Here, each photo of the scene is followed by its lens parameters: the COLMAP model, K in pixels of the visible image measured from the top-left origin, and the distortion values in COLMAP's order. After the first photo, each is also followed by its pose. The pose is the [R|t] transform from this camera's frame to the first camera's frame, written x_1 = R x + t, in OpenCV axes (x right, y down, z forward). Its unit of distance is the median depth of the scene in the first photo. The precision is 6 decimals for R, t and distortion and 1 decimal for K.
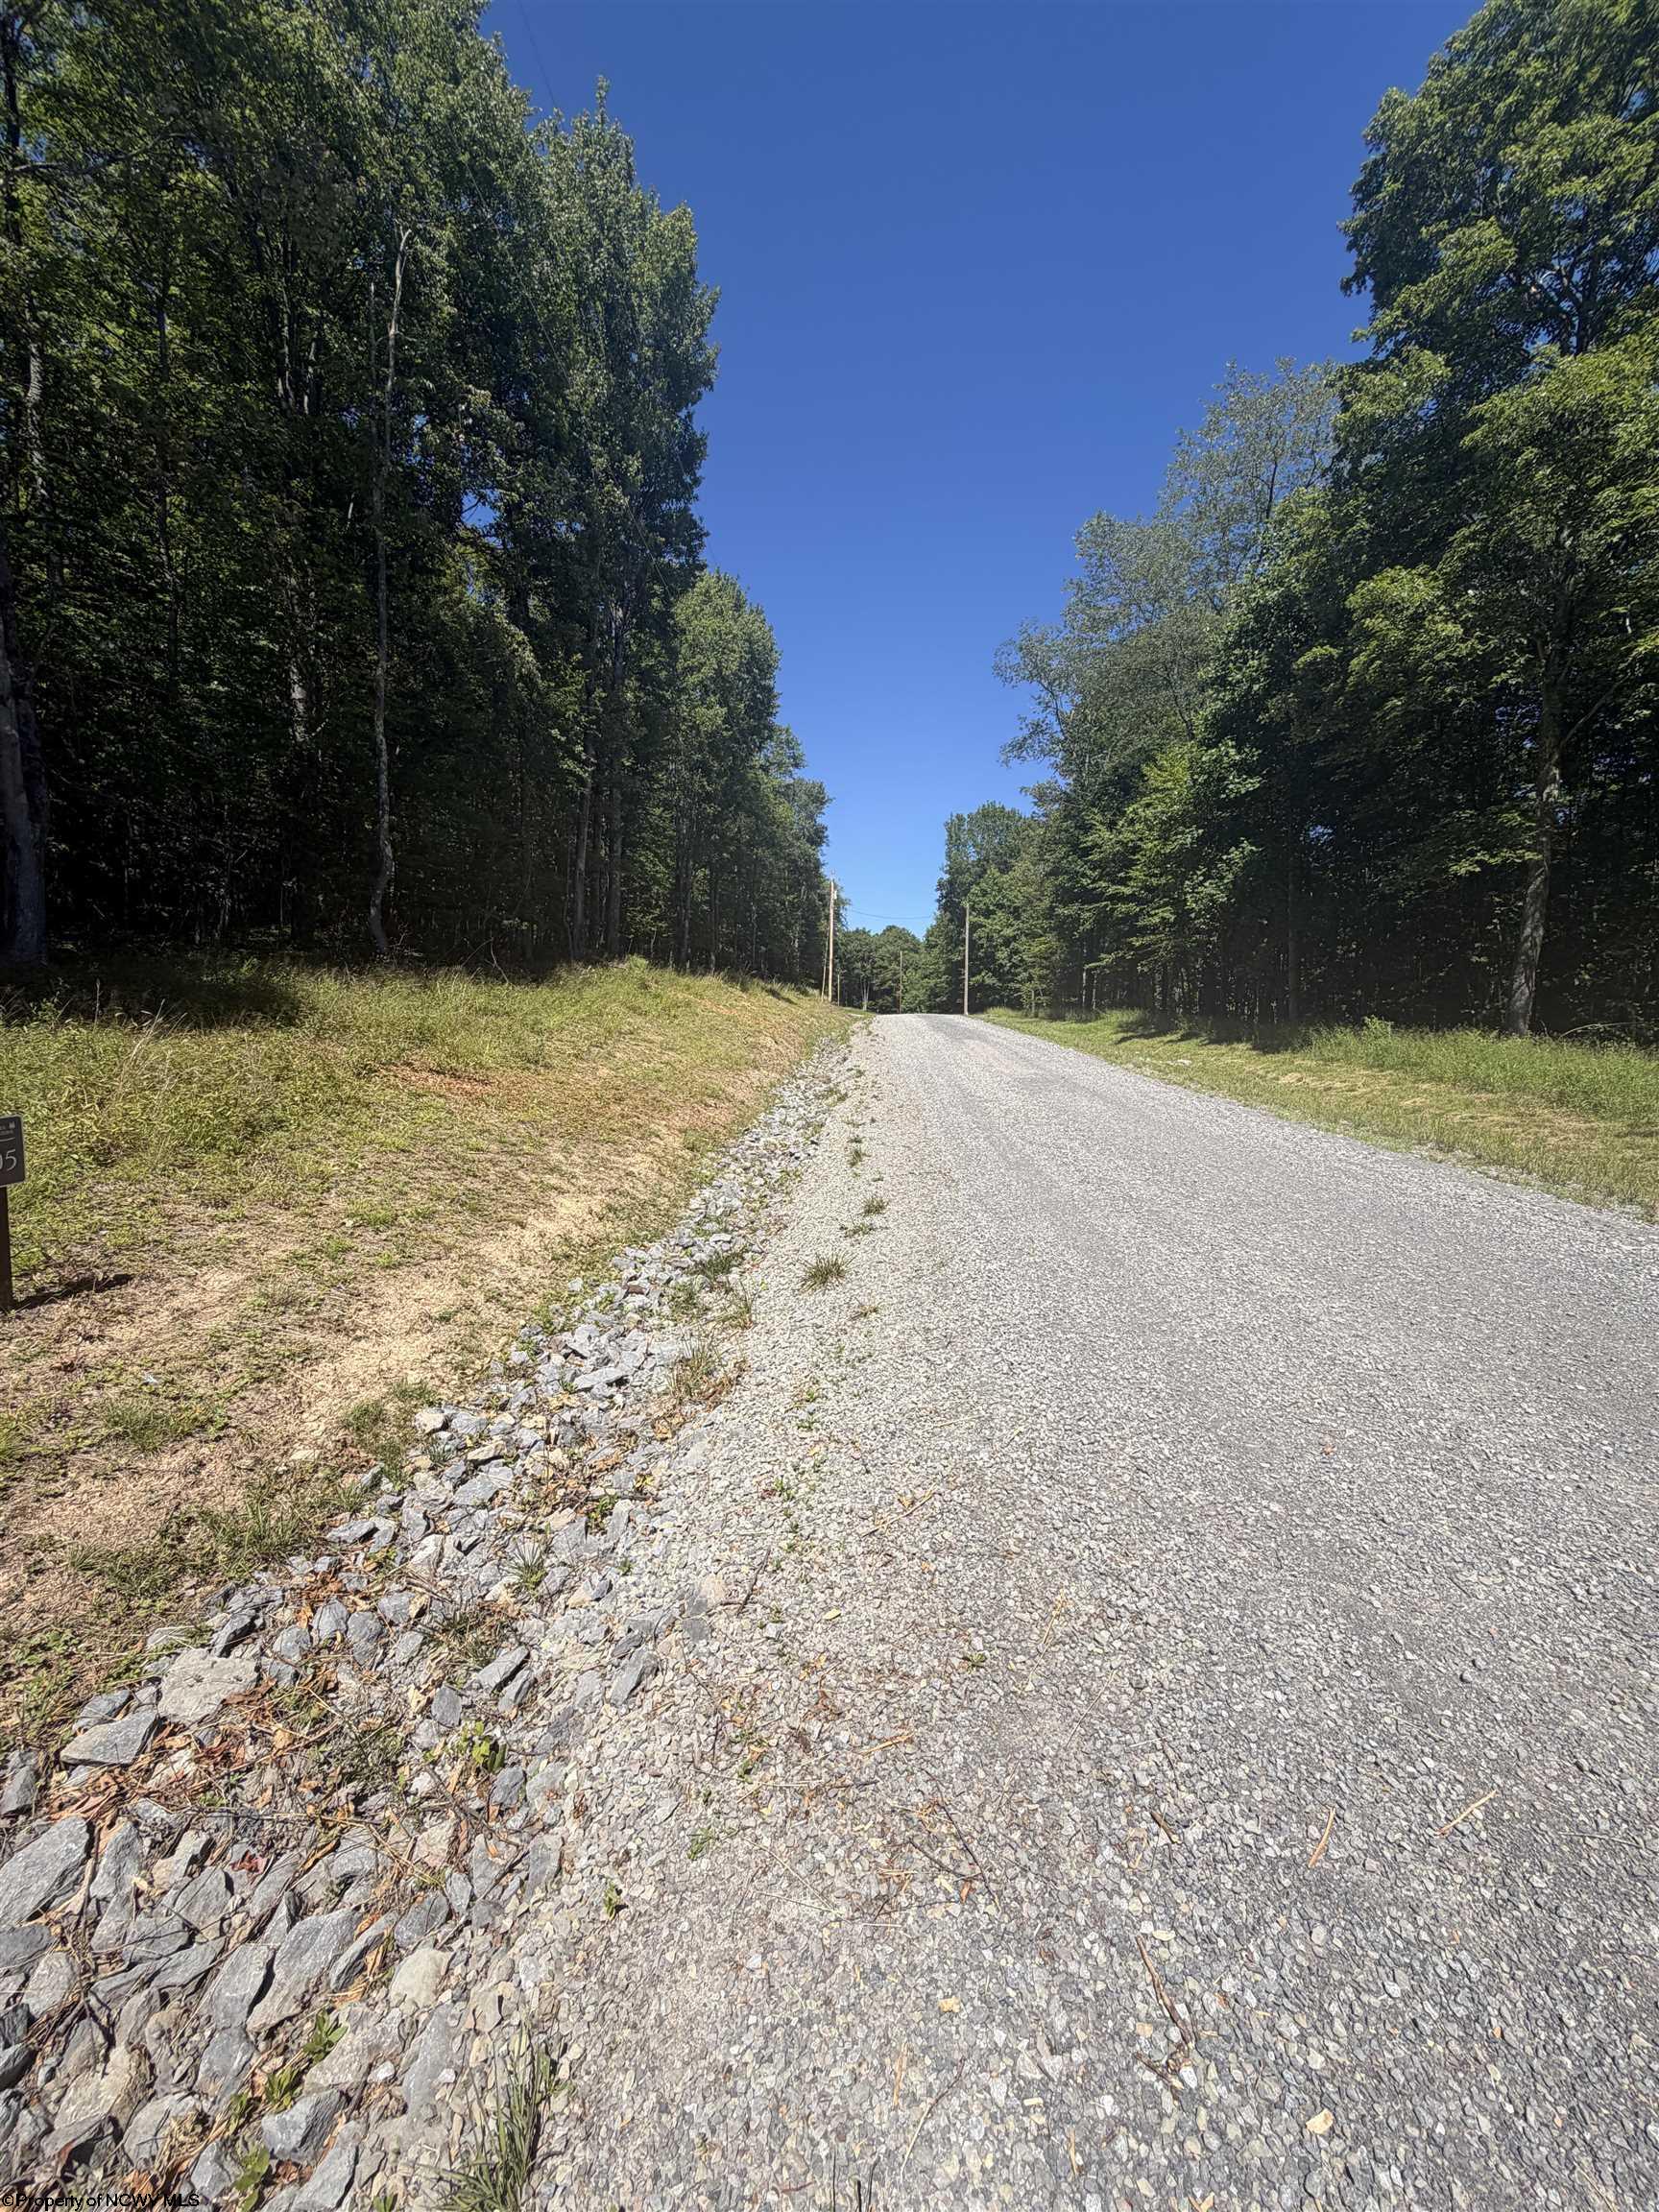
lens RADIAL K [[888.0, 0, 834.2], [0, 888.0, 1102.7], [0, 0, 1]] dist [-0.003588, 0.000870]
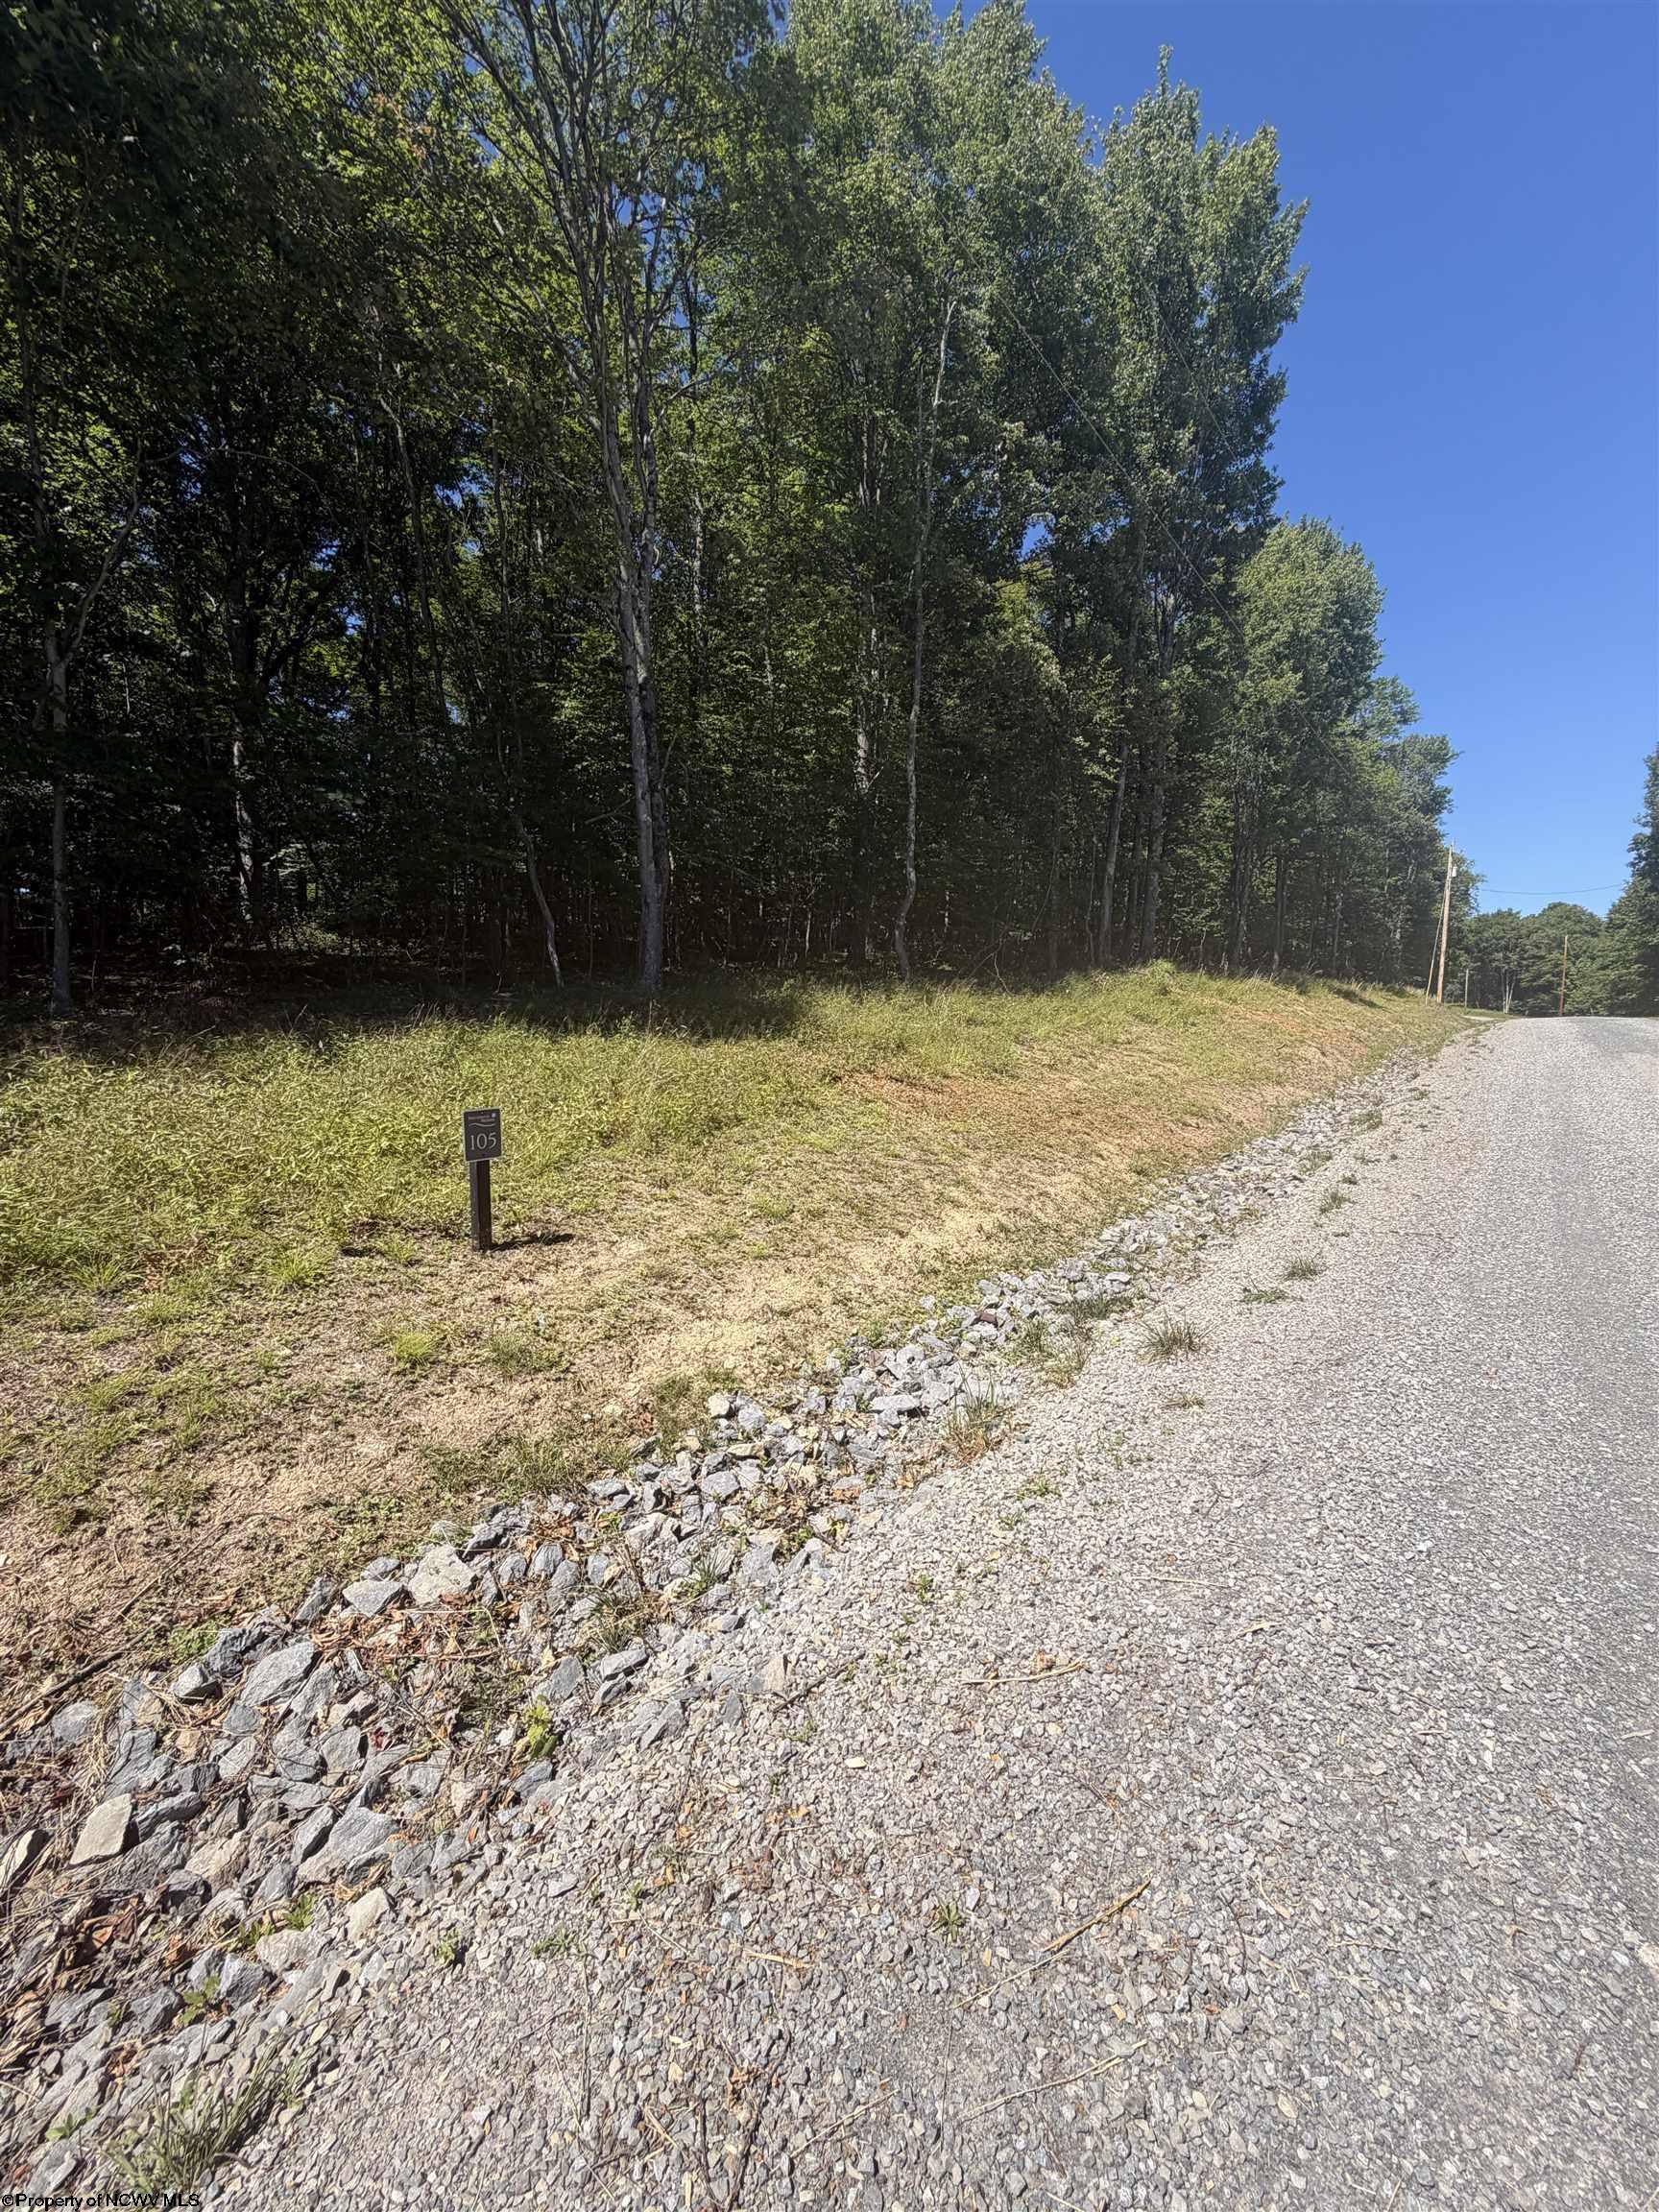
lens RADIAL K [[888.0, 0, 831.5], [0, 888.0, 1100.8], [0, 0, 1]] dist [-0.003588, 0.000870]
pose [[0.811250, 0.045863, -0.582898, 0.147763], [-0.050668, 0.998683, 0.008060, -0.017298], [0.582500, 0.022996, 0.812505, 0.099739]]
